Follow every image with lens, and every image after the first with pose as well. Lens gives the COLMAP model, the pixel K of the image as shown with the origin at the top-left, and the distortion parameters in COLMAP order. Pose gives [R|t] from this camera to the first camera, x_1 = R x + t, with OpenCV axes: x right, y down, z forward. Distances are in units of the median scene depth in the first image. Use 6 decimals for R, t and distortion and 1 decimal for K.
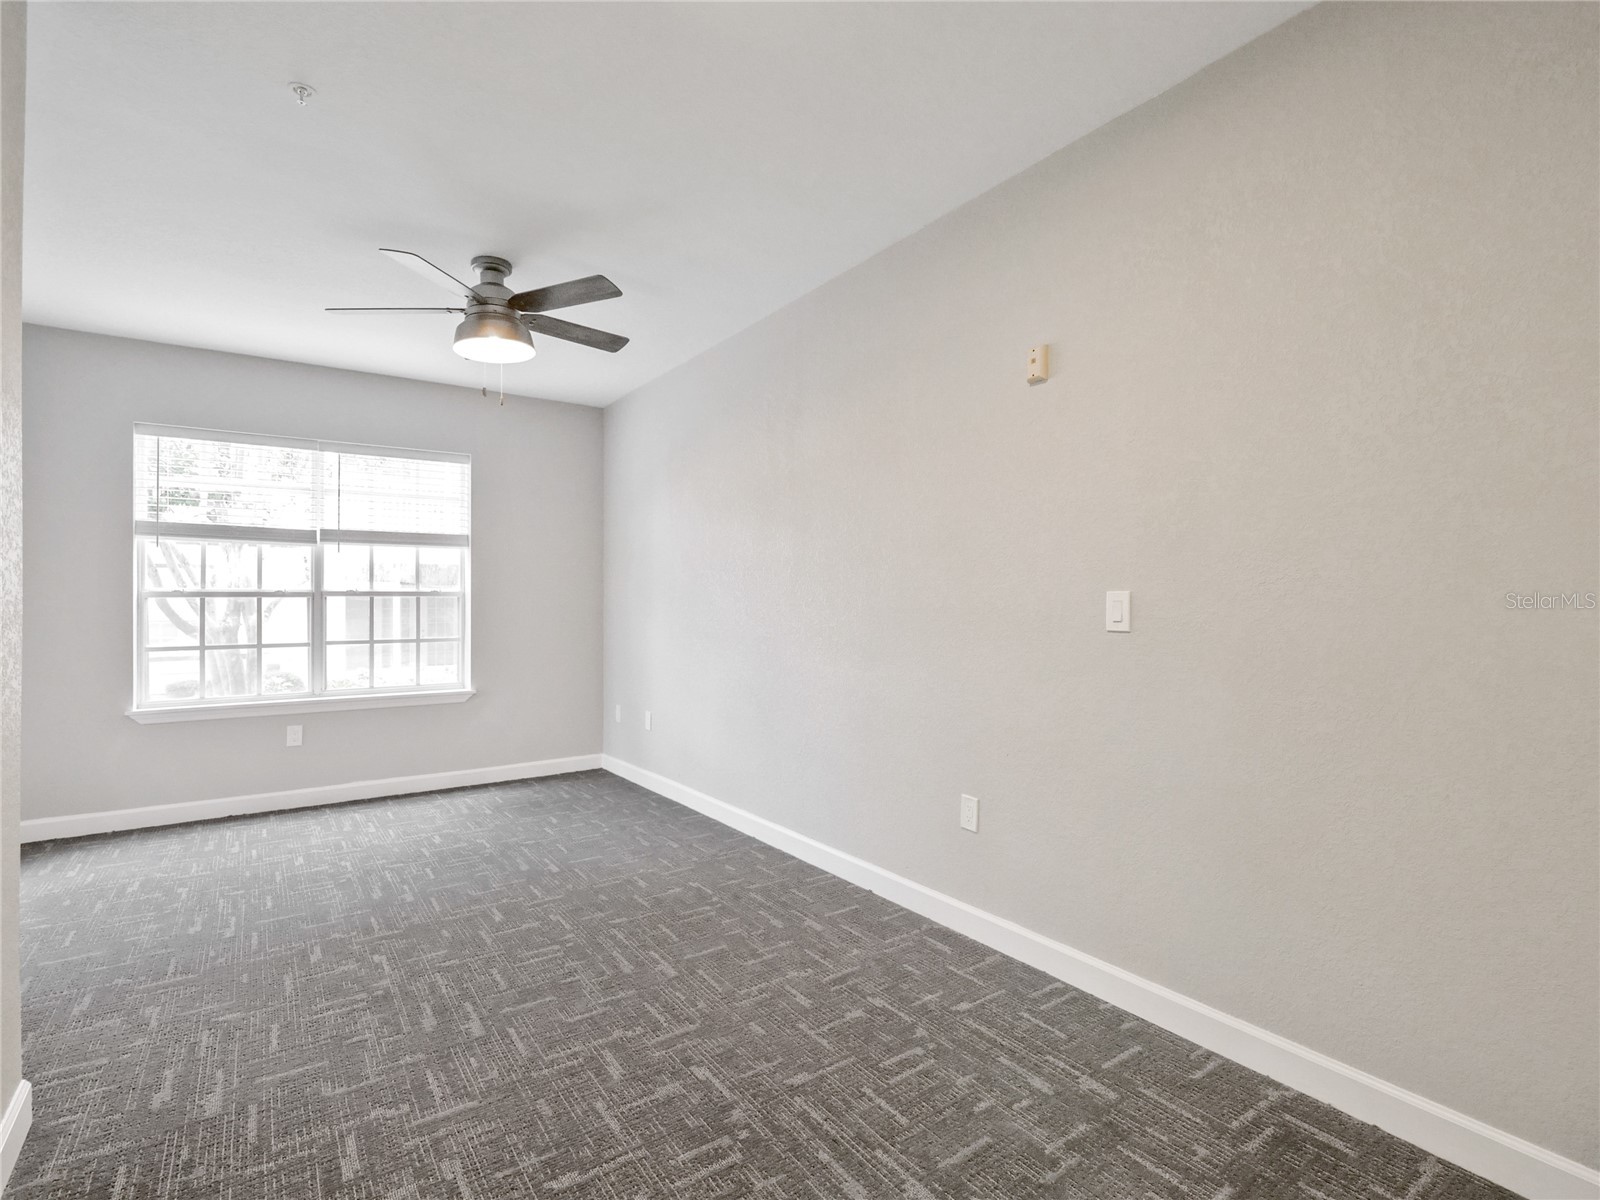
lens RADIAL K [[775.2, 0, 802.9], [0, 775.2, 597.1], [0, 0, 1]] dist [-0.012654, -0.000189]
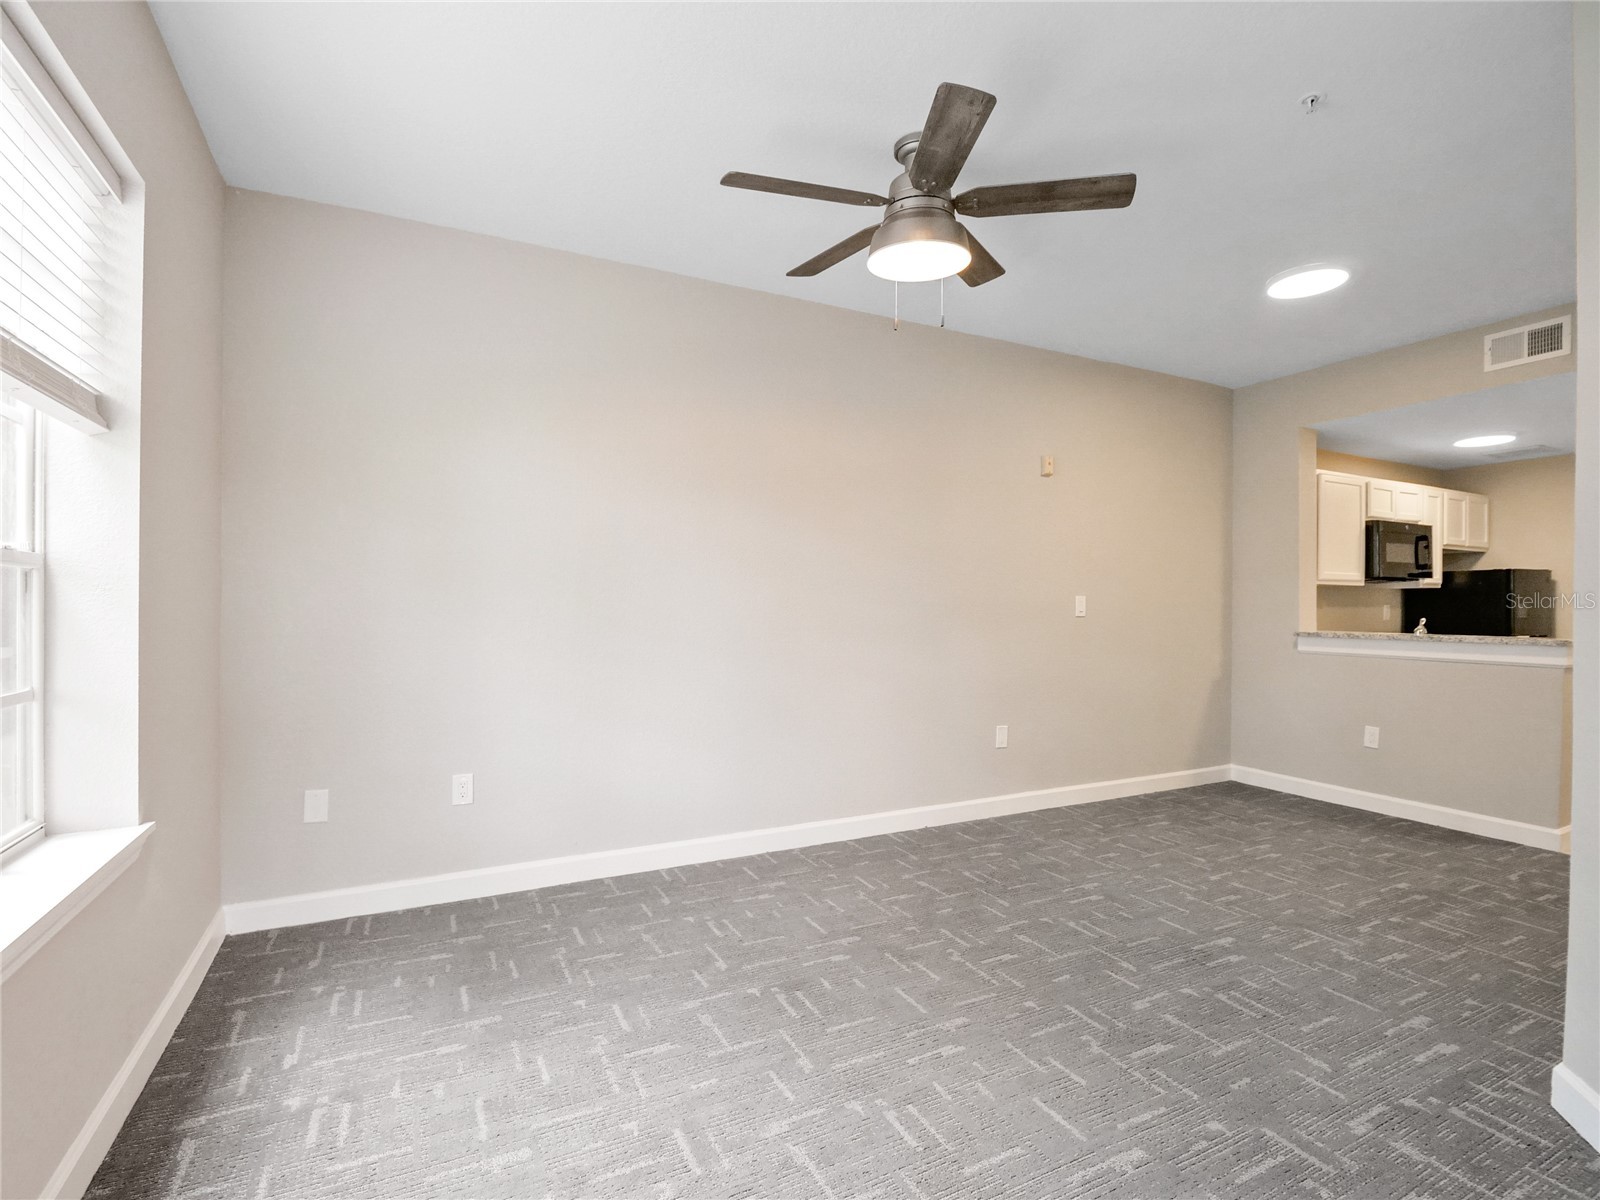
lens RADIAL K [[775.2, 0, 803.9], [0, 775.2, 608.1], [0, 0, 1]] dist [-0.012654, -0.000189]
pose [[0.137888, -0.004745, 0.990437, -1.031959], [-0.017871, 0.999814, 0.007278, 0.012959], [-0.990287, -0.018704, 0.137777, 0.890228]]
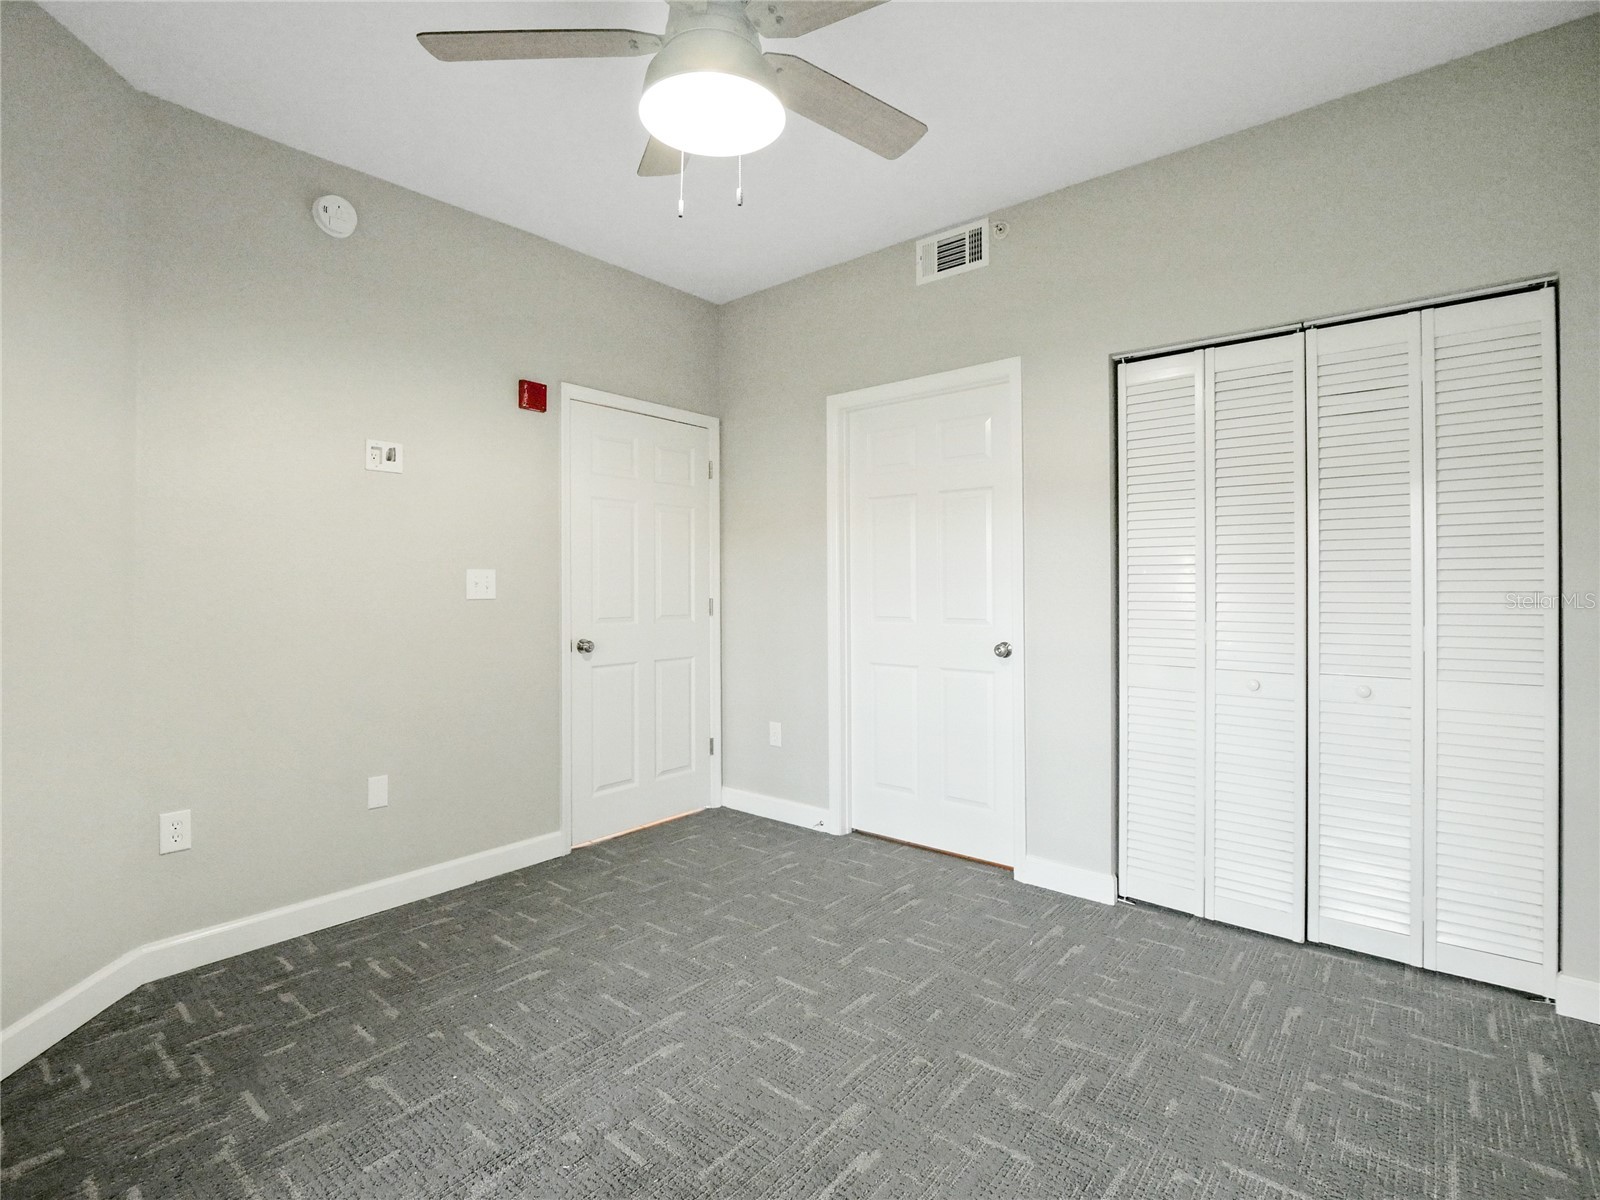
lens RADIAL K [[775.2, 0, 816.9], [0, 775.2, 612.5], [0, 0, 1]] dist [-0.012654, -0.000189]
pose [[-0.282234, -0.029313, 0.958898, -1.003327], [-0.006689, 0.999569, 0.028588, 0.013189], [-0.959322, 0.001655, -0.282309, 0.910075]]
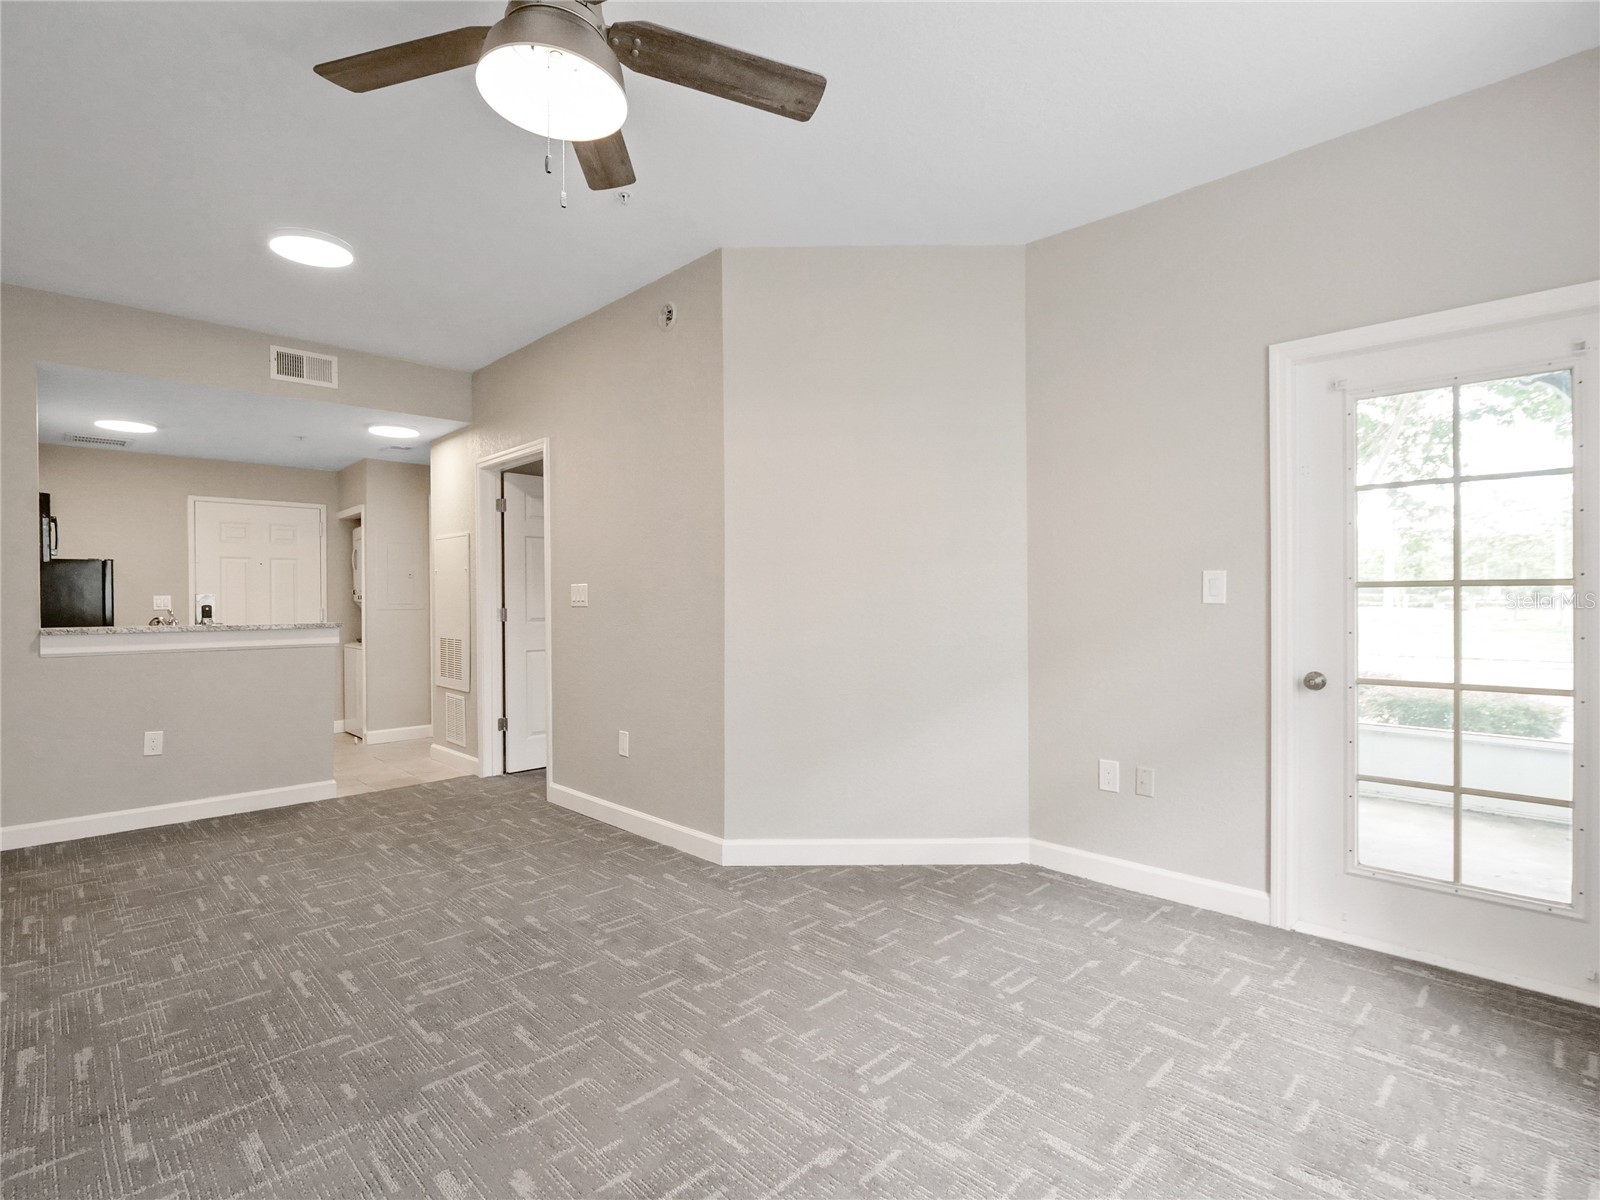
lens RADIAL K [[775.2, 0, 797.3], [0, 775.2, 598.8], [0, 0, 1]] dist [-0.012654, -0.000189]
pose [[-0.985930, 0.010291, -0.166844, -0.420462], [0.012374, 0.999858, -0.011454, 0.030688], [0.166702, -0.013357, -0.985917, 1.375371]]
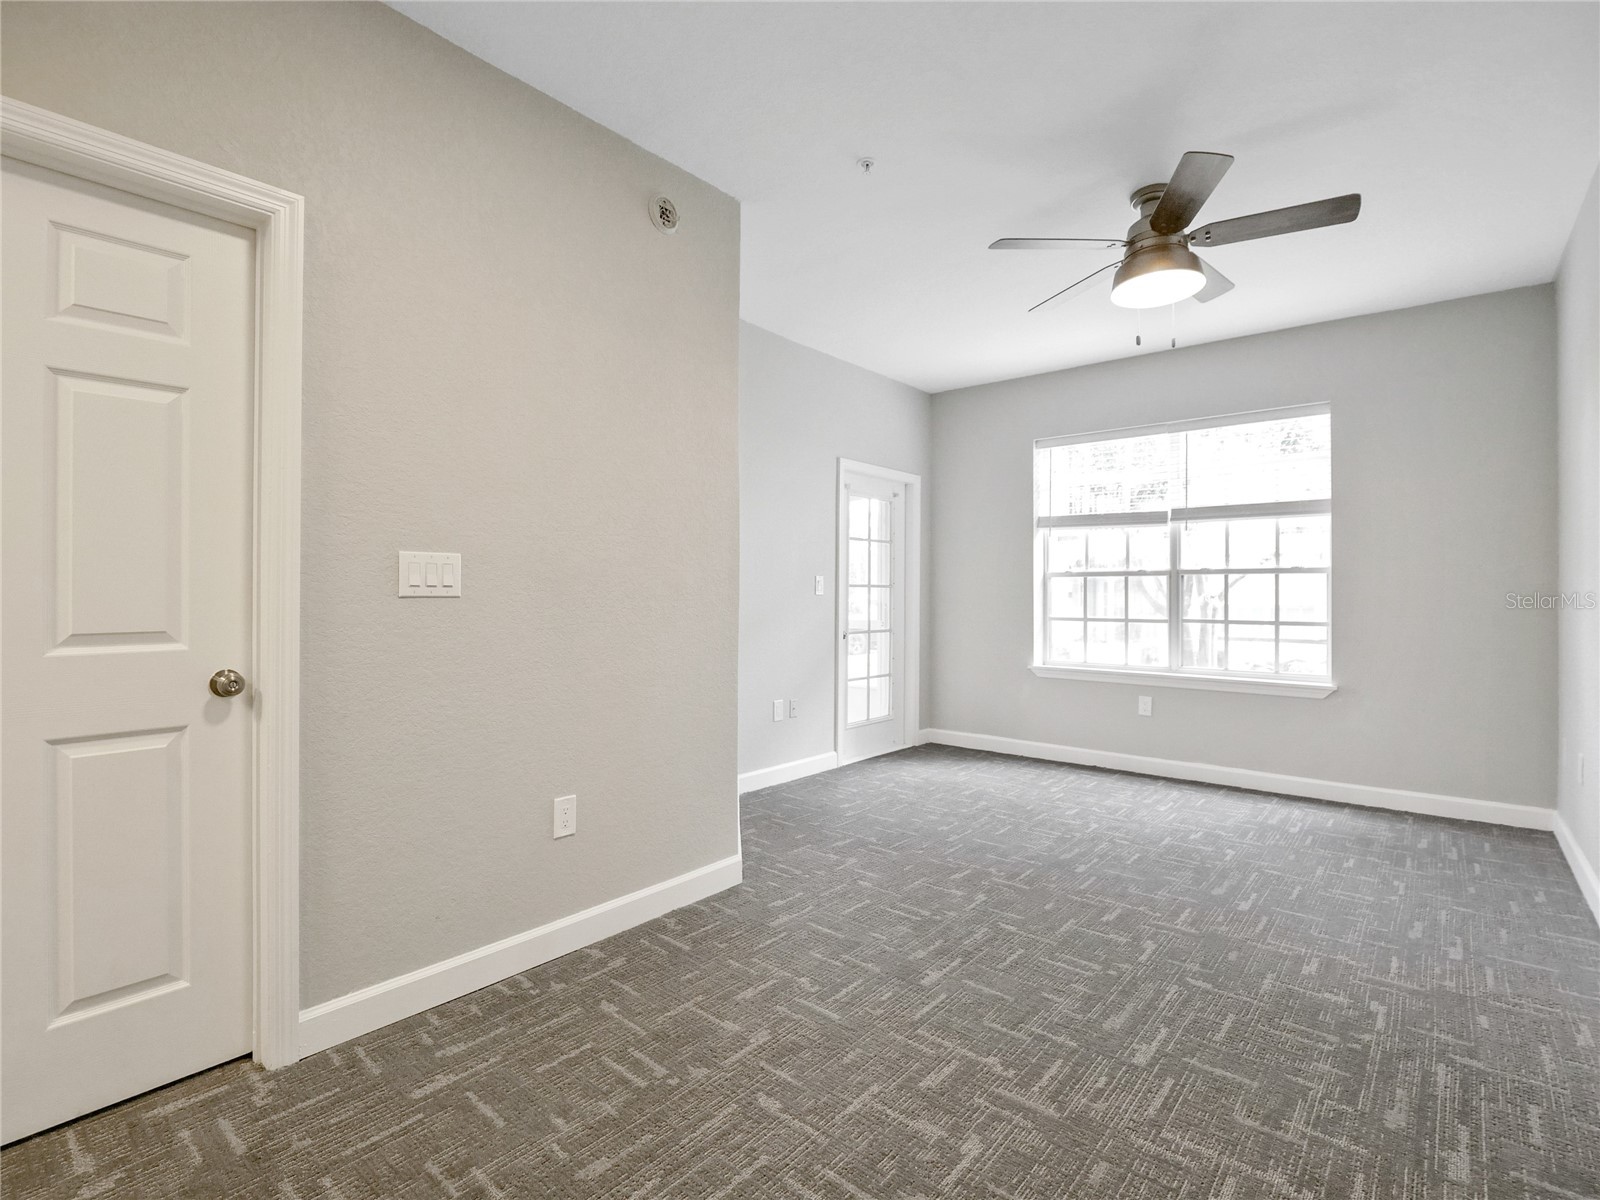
lens RADIAL K [[775.2, 0, 797.0], [0, 775.2, 592.1], [0, 0, 1]] dist [-0.012654, -0.000189]
pose [[0.248337, 0.006025, -0.968655, 0.316407], [0.002303, 0.999974, 0.006811, 0.017831], [0.968671, -0.003922, 0.248317, 0.332736]]
